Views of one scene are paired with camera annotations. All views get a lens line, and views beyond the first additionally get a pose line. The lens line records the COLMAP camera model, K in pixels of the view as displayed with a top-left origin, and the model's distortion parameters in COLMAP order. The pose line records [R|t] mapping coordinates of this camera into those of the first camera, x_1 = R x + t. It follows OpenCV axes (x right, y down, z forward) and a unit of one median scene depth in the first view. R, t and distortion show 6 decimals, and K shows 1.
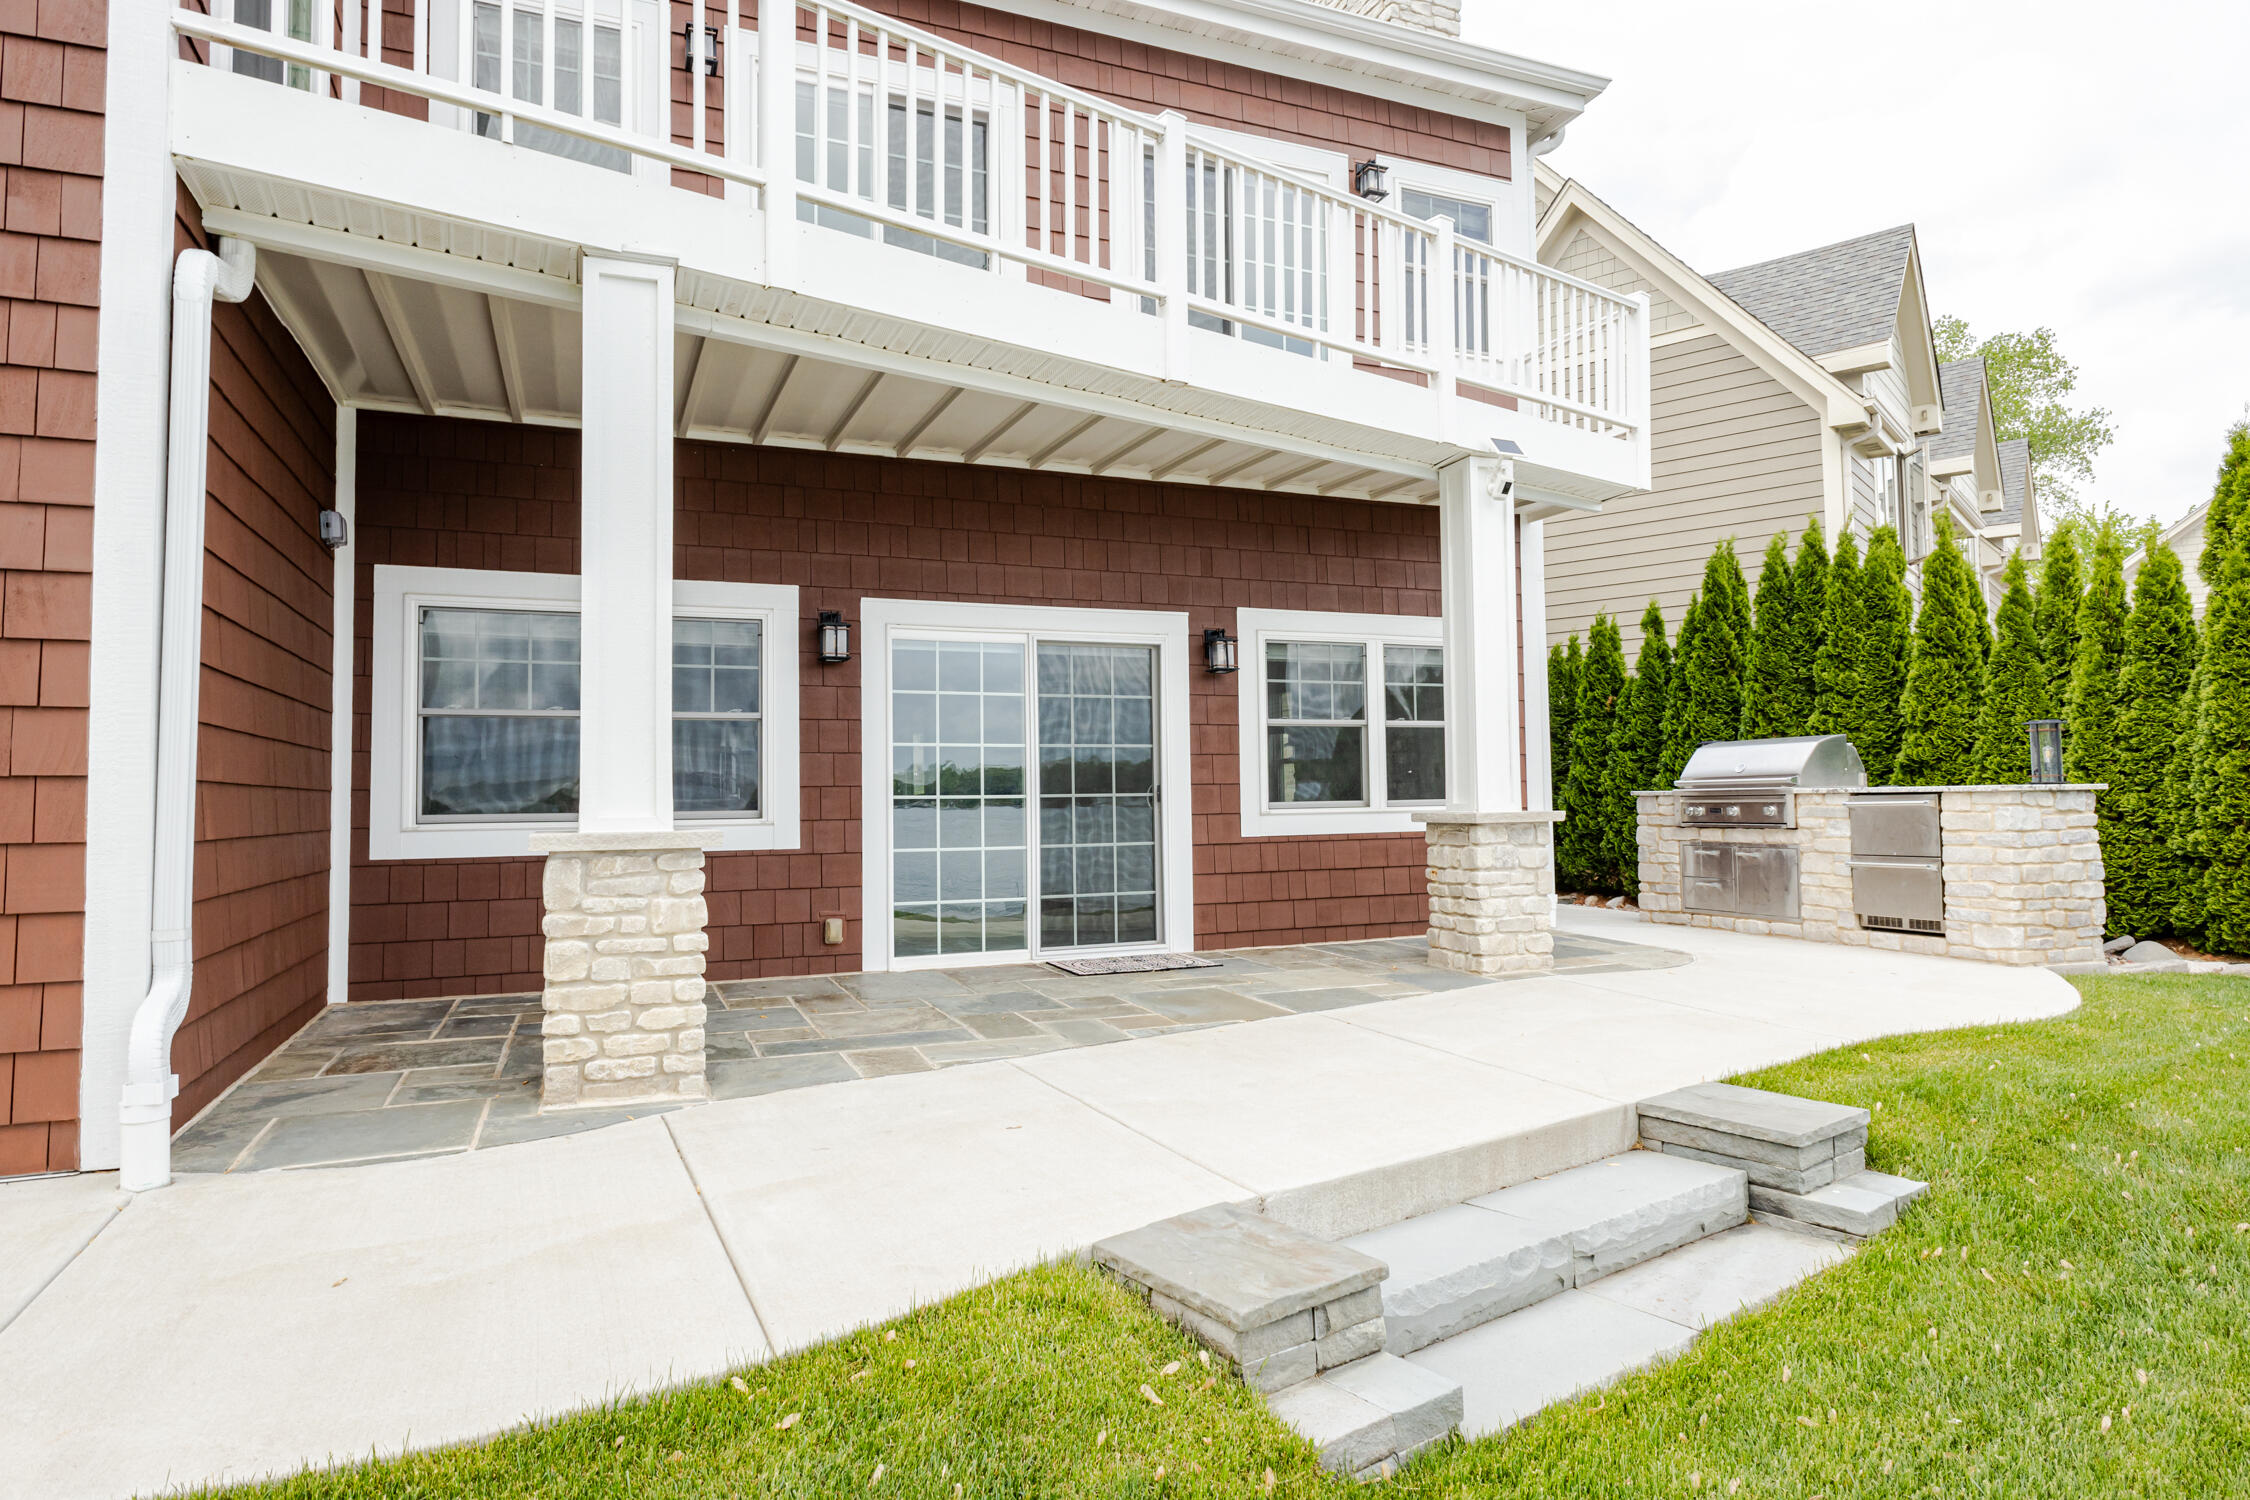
lens RADIAL K [[1315.7, 0, 1099.0], [0, 1315.7, 758.1], [0, 0, 1]] dist [0.006738, 0.000821]
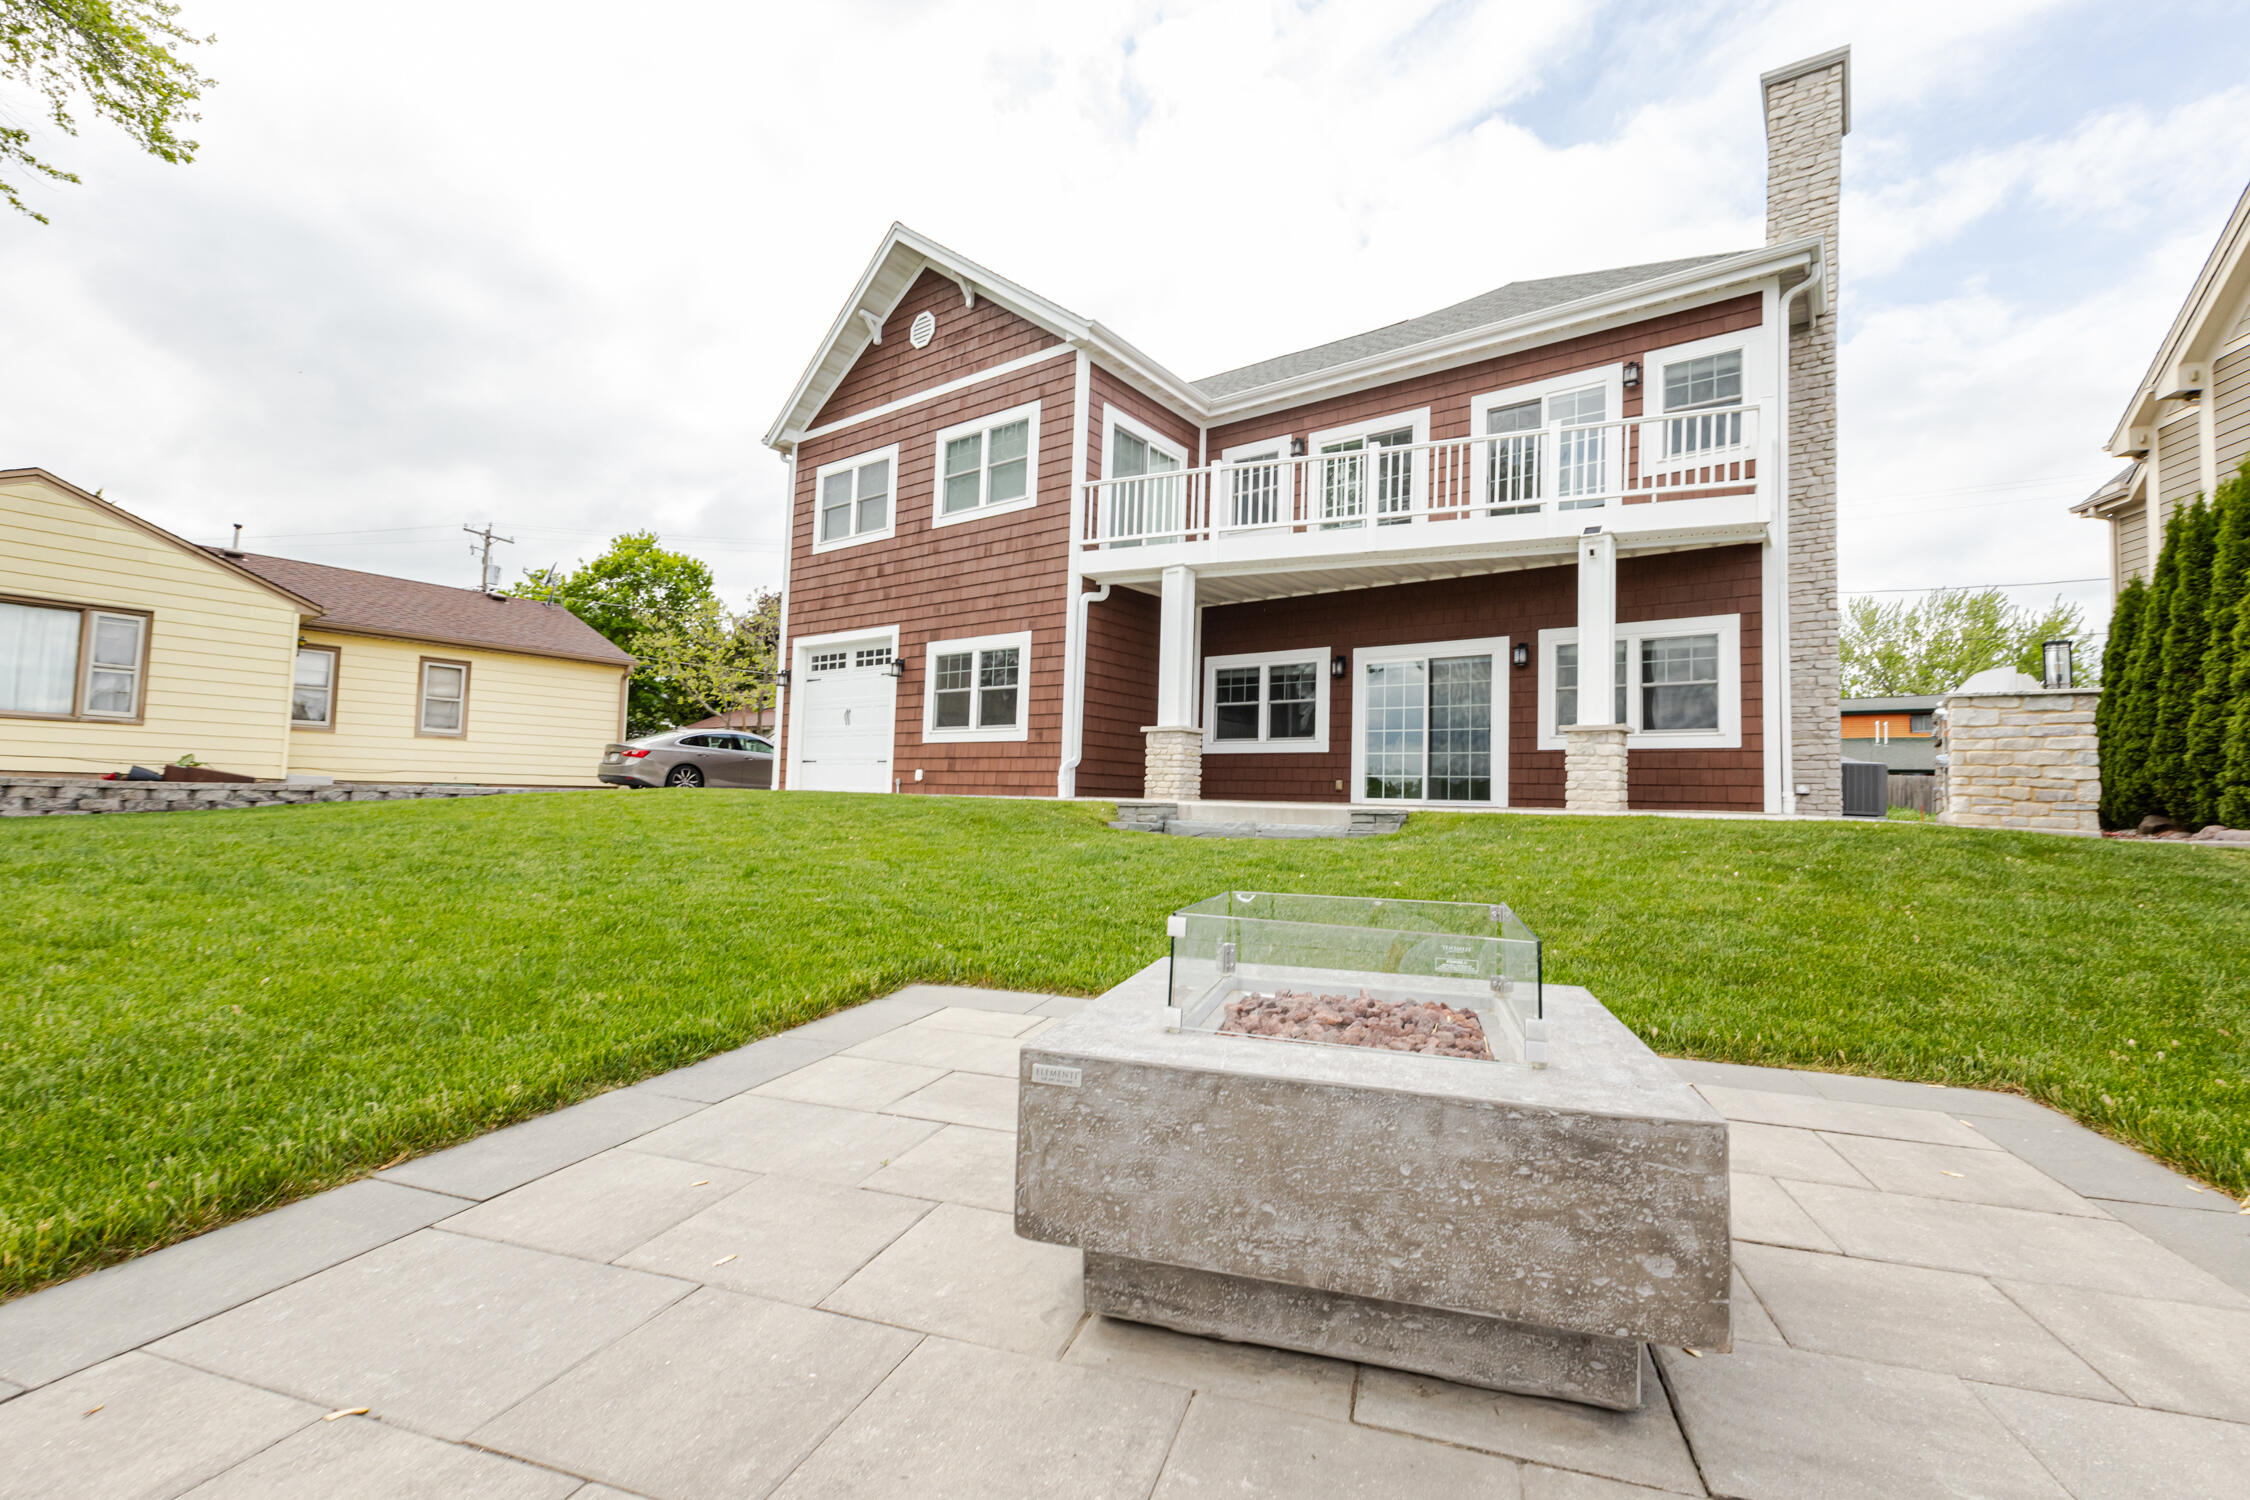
lens RADIAL K [[968.3, 0, 1137.1], [0, 968.3, 755.9], [0, 0, 1]] dist [-0.002739, 0.000260]
pose [[0.509456, -0.012597, -0.860404, 1.123467], [-0.002885, 0.999862, -0.016347, 0.103226], [0.860492, 0.010811, 0.509349, -0.239180]]
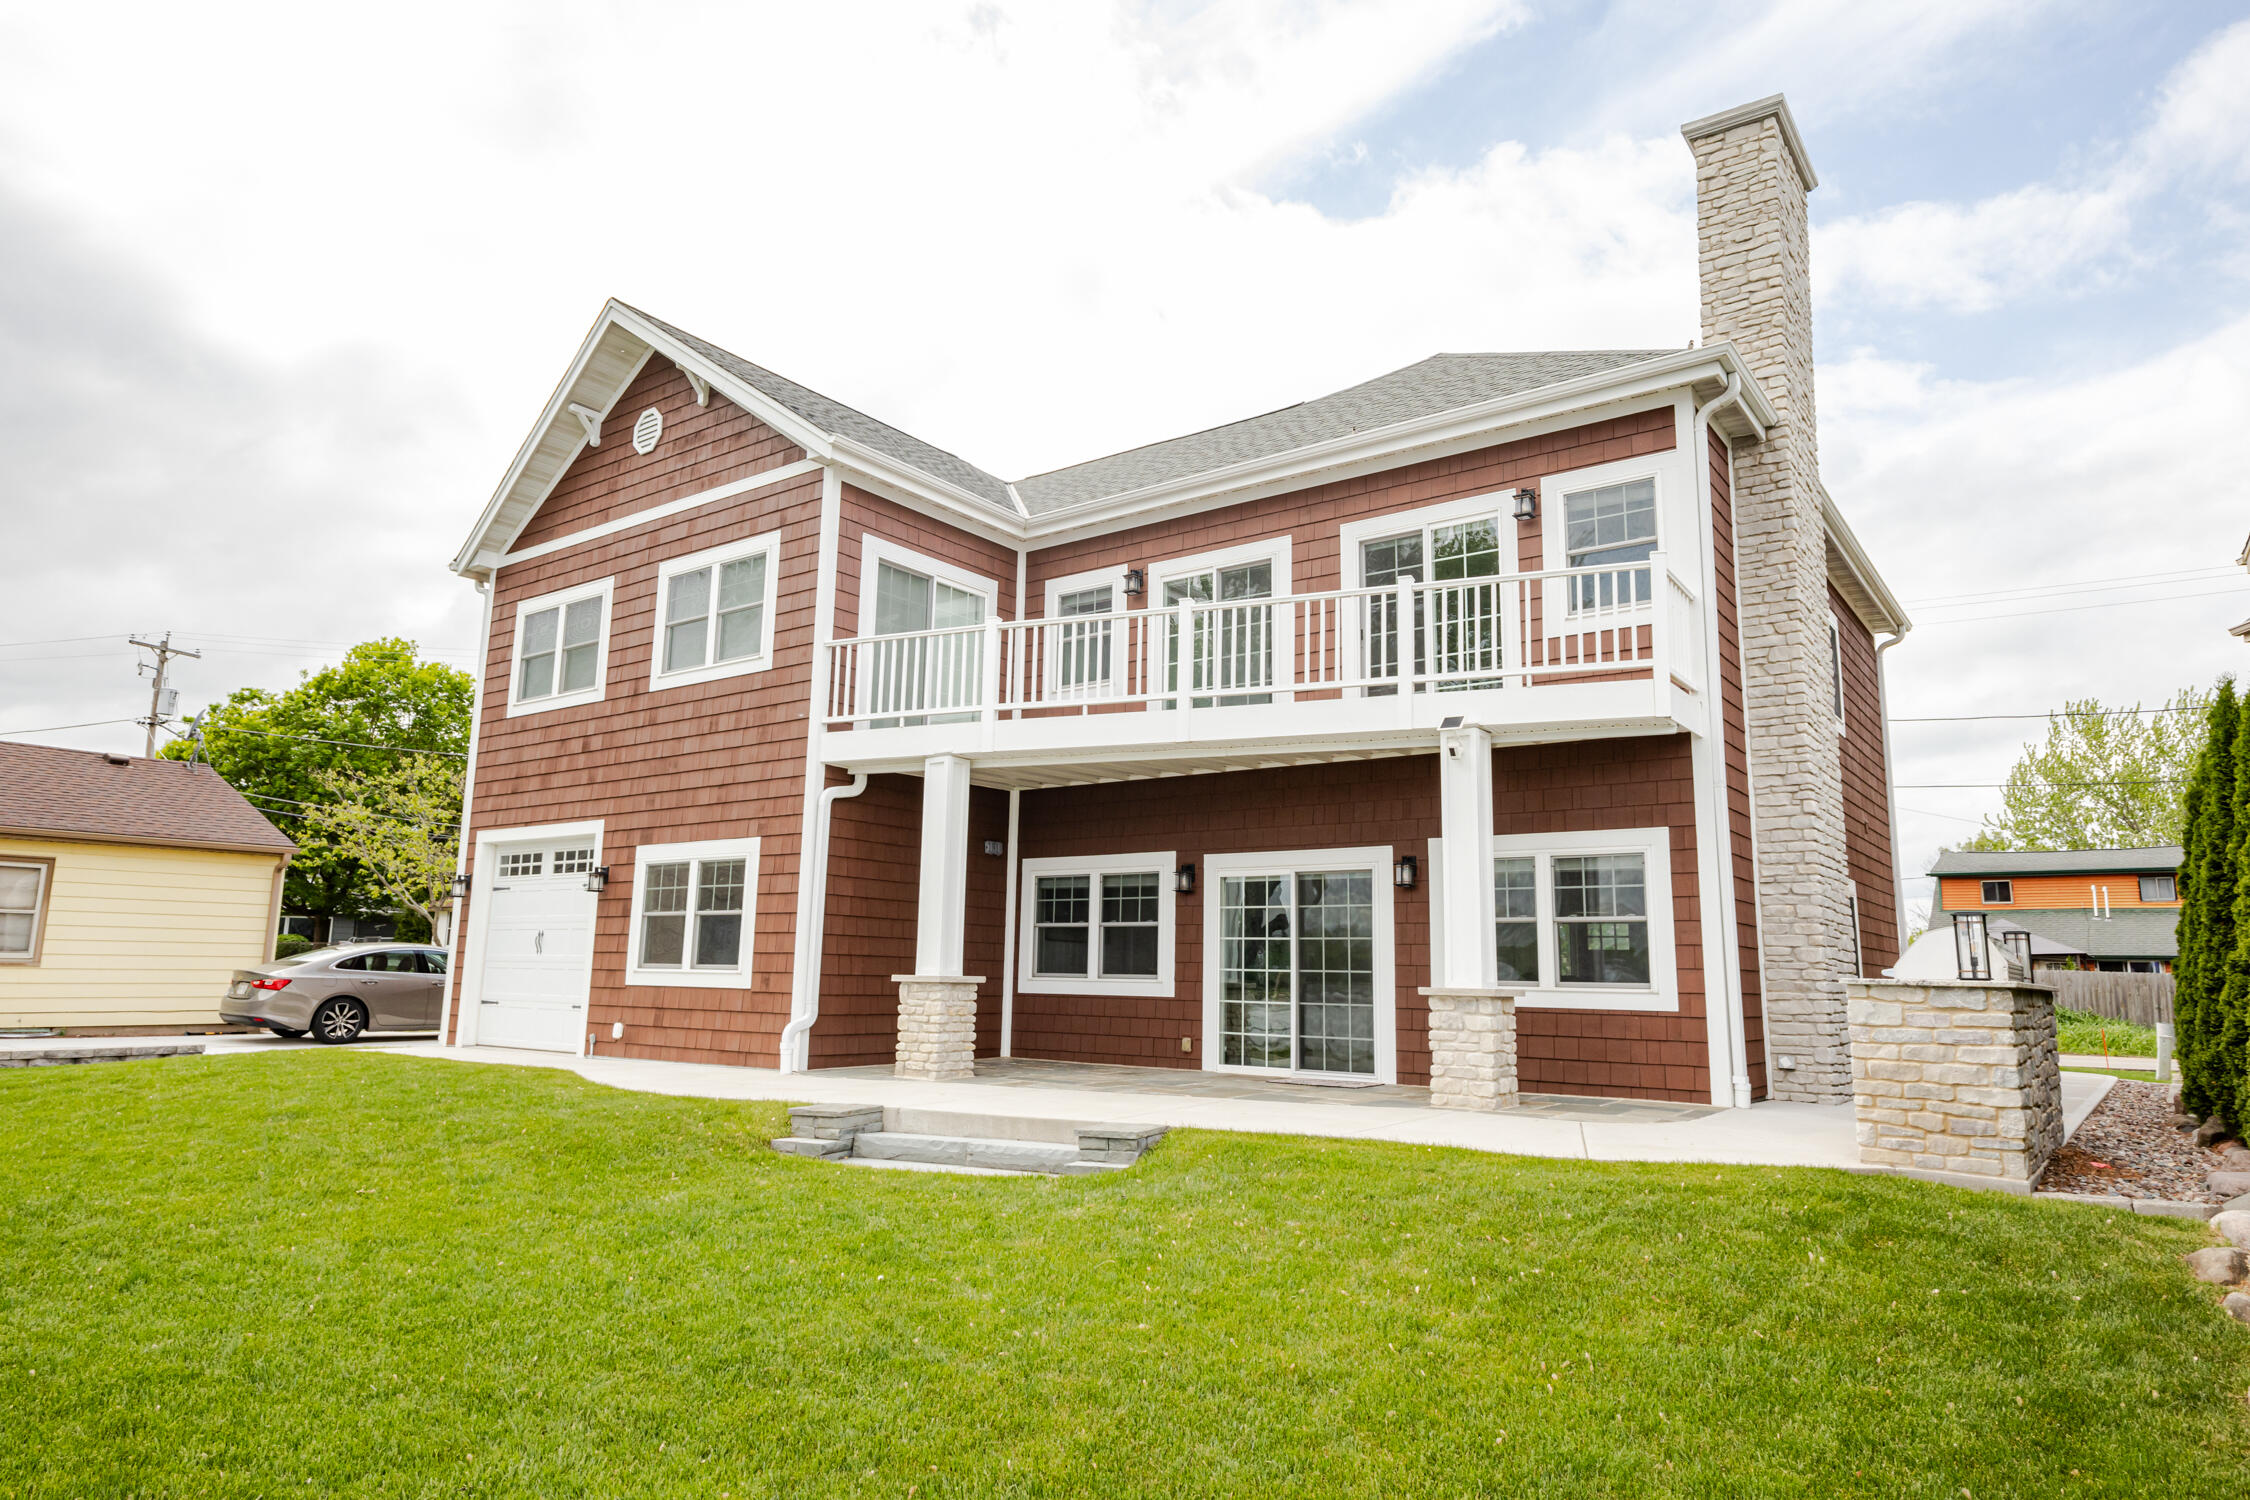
lens RADIAL K [[1368.0, 0, 1125.0], [0, 1368.0, 750.0], [0, 0, 1]] dist [0.002711, -0.004733]
pose [[0.503995, -0.118020, -0.855605, 1.331415], [0.007104, 0.991153, -0.132533, -0.018181], [0.863677, 0.060717, 0.500375, -0.017762]]
